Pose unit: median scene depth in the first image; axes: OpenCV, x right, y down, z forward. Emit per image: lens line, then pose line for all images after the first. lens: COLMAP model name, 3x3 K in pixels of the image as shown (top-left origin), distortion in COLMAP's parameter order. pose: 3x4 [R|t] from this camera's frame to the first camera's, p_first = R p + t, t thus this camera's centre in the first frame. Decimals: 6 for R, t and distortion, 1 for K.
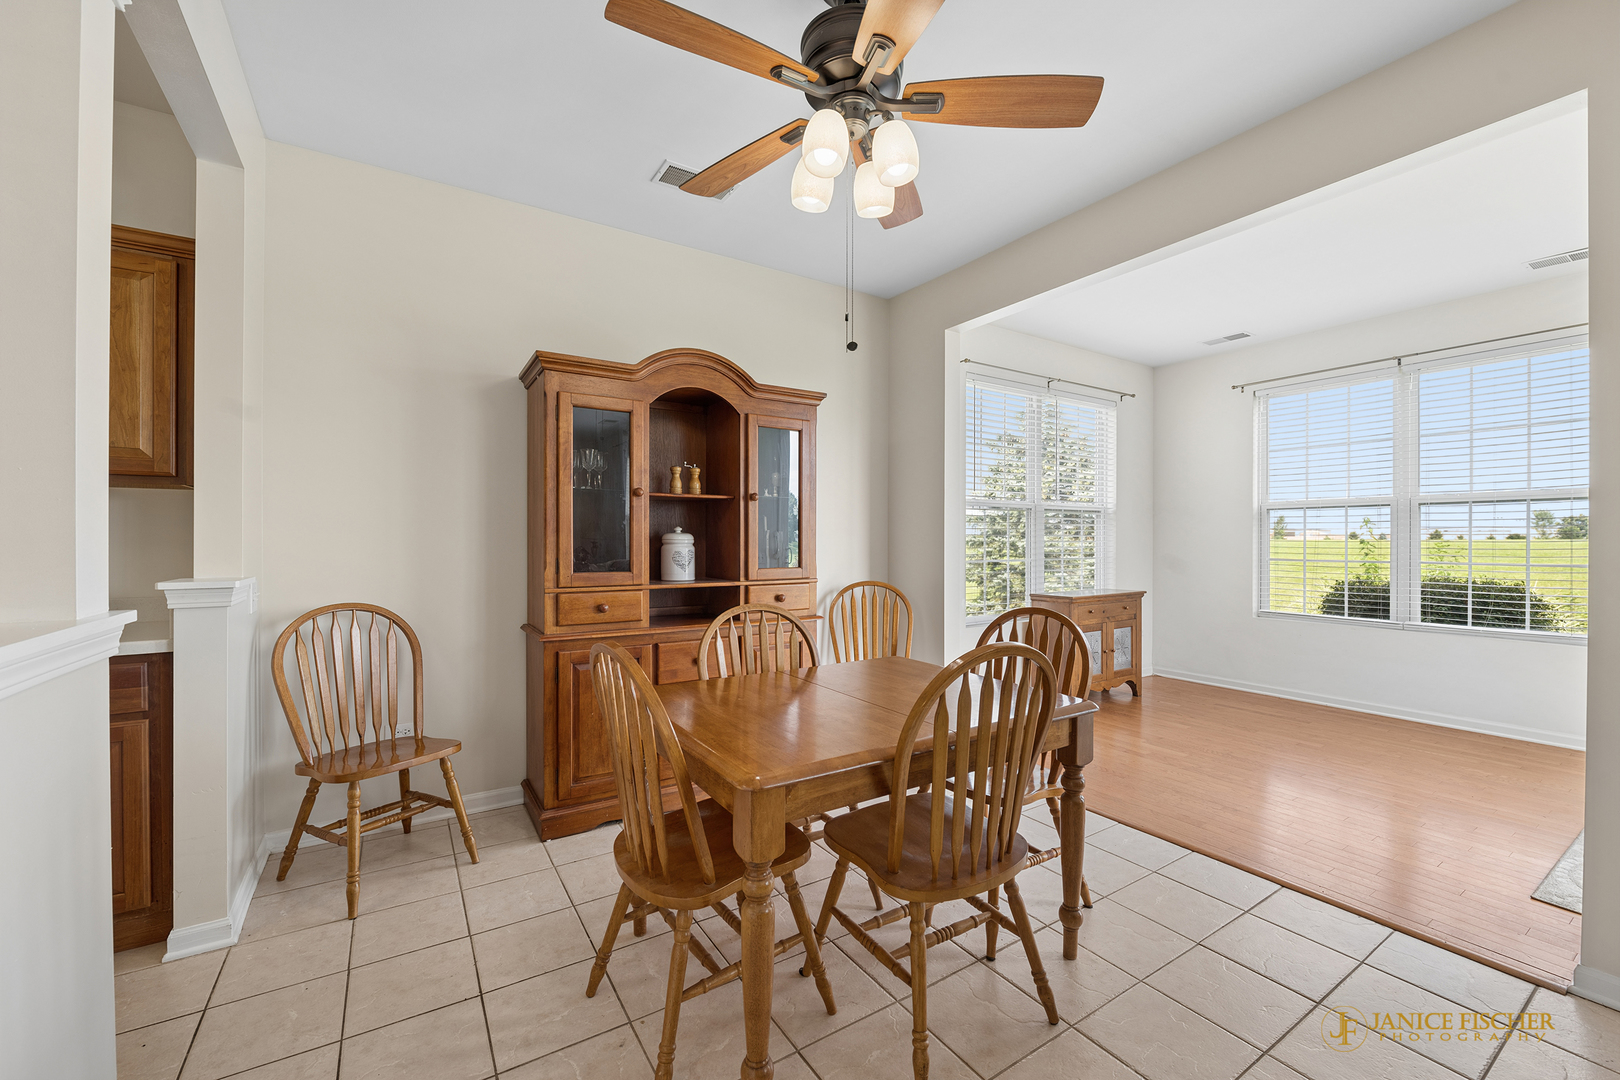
lens RADIAL K [[668.1, 0, 808.2], [0, 668.1, 543.8], [0, 0, 1]] dist [-0.010609, -0.000461]
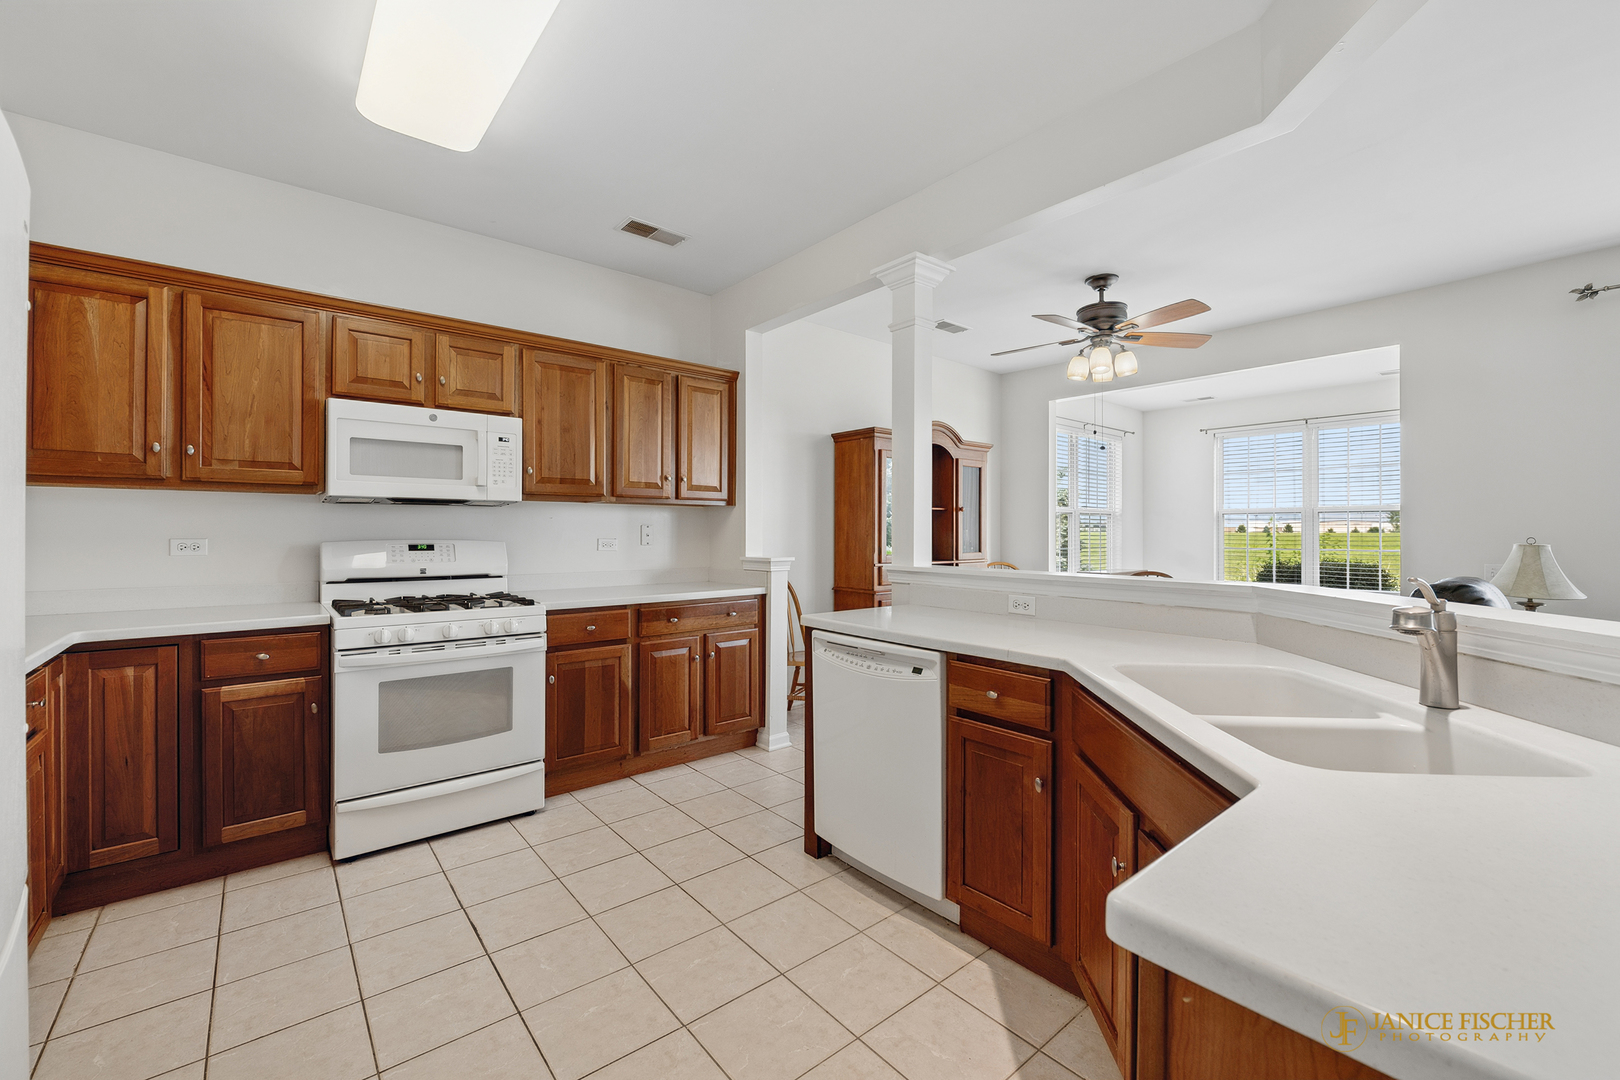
lens RADIAL K [[668.1, 0, 820.7], [0, 668.1, 528.1], [0, 0, 1]] dist [-0.010609, -0.000461]
pose [[0.992144, 0.003569, 0.125048, -0.497783], [-0.002355, 0.999949, -0.009853, -0.005043], [-0.125077, 0.009481, 0.992102, -0.465119]]
